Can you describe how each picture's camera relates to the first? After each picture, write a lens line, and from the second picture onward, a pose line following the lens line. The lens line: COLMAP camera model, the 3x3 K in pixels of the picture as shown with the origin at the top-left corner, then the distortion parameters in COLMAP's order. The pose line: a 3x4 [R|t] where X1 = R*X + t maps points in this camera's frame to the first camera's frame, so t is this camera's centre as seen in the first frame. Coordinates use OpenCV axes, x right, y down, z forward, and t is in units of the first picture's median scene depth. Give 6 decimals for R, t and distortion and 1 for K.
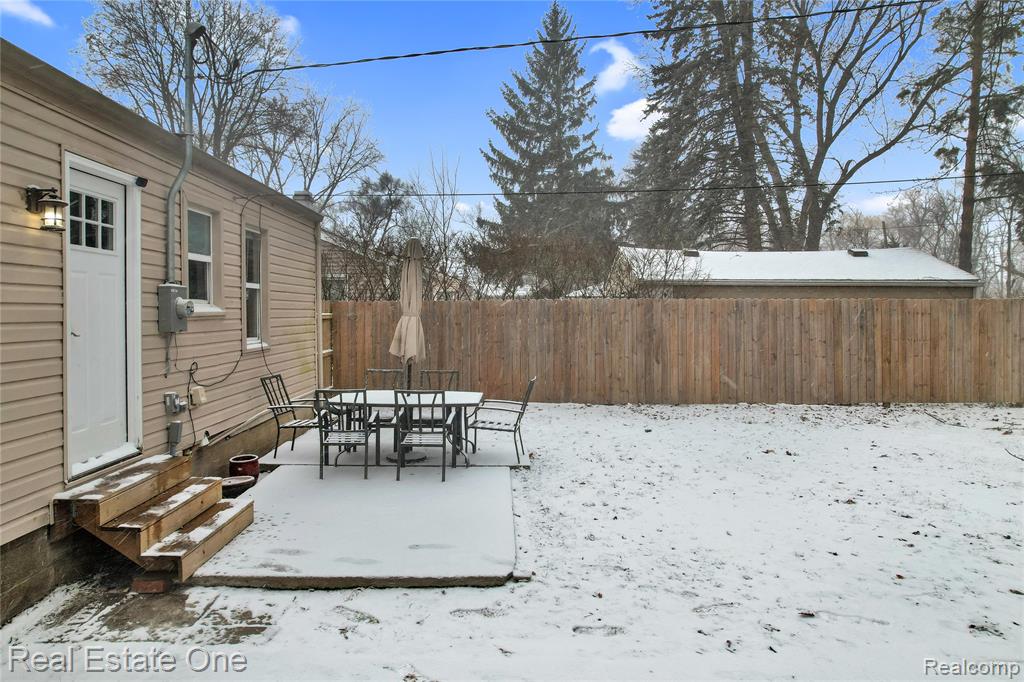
lens RADIAL K [[671.4, 0, 501.5], [0, 671.4, 306.2], [0, 0, 1]] dist [-0.051513, 0.034933]
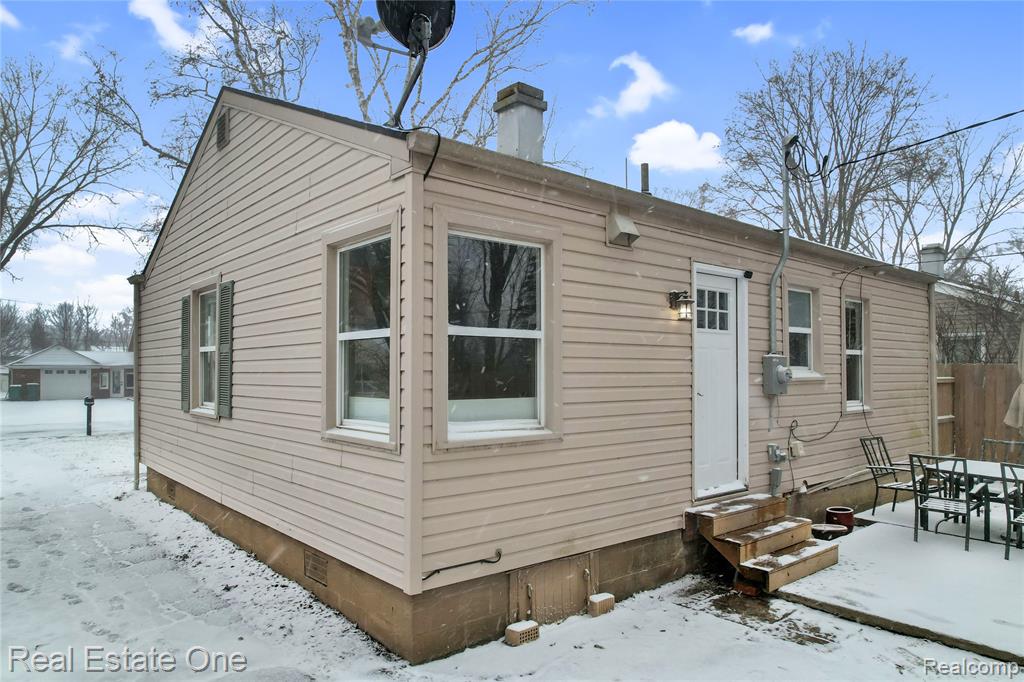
lens RADIAL K [[671.4, 0, 513.7], [0, 671.4, 371.8], [0, 0, 1]] dist [-0.051513, 0.034933]
pose [[0.642043, 0.006257, -0.766643, 0.093307], [0.001576, 0.999954, 0.009481, -0.010127], [0.766667, -0.007295, 0.642004, -0.101865]]
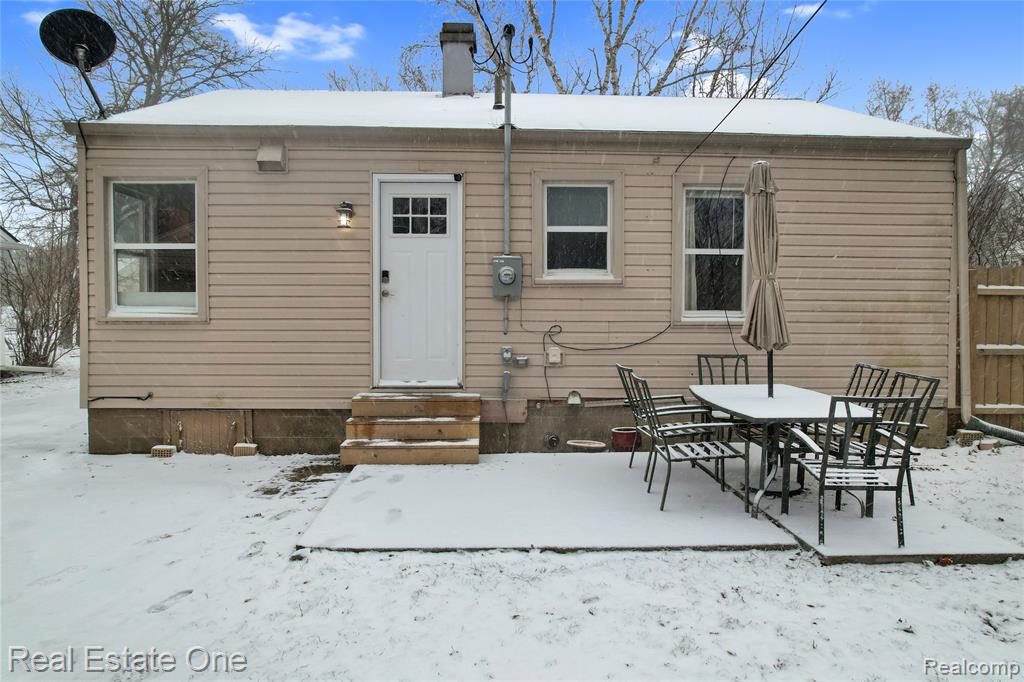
lens RADIAL K [[671.4, 0, 489.8], [0, 671.4, 338.3], [0, 0, 1]] dist [-0.051513, 0.034933]
pose [[0.043145, 0.066566, -0.996849, 0.505995], [0.002736, 0.997766, 0.066746, 0.023805], [0.999065, -0.005607, 0.042867, 0.658413]]
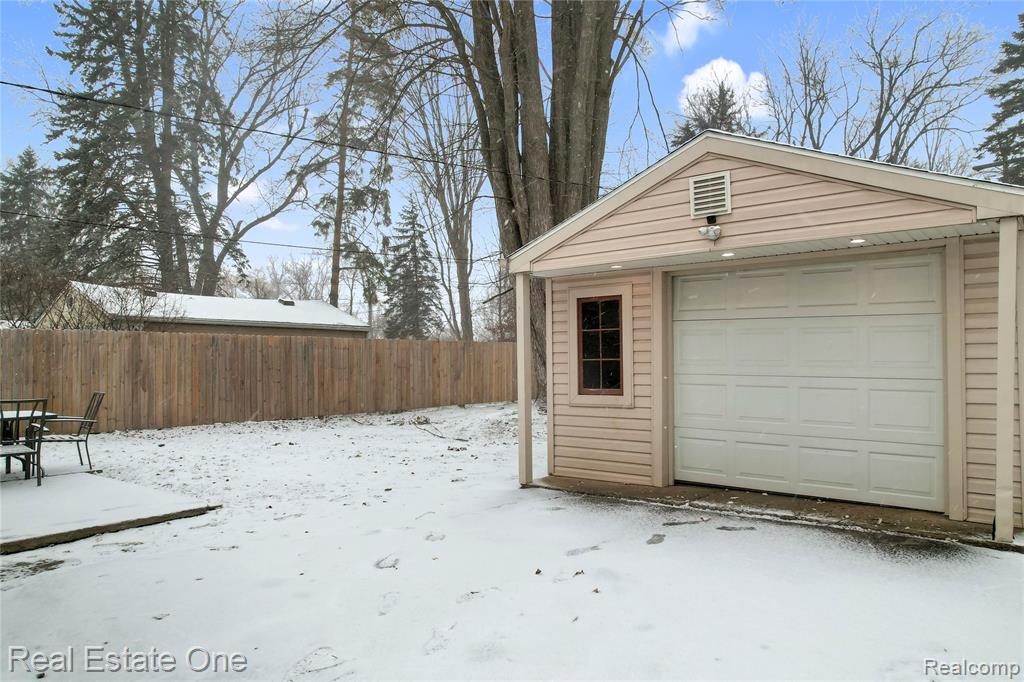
lens RADIAL K [[671.4, 0, 513.9], [0, 671.4, 342.9], [0, 0, 1]] dist [-0.051513, 0.034933]
pose [[0.614754, 0.016810, 0.788540, -0.381315], [0.002067, 0.999735, -0.022924, 0.051261], [-0.788716, 0.015723, 0.614556, -0.200868]]
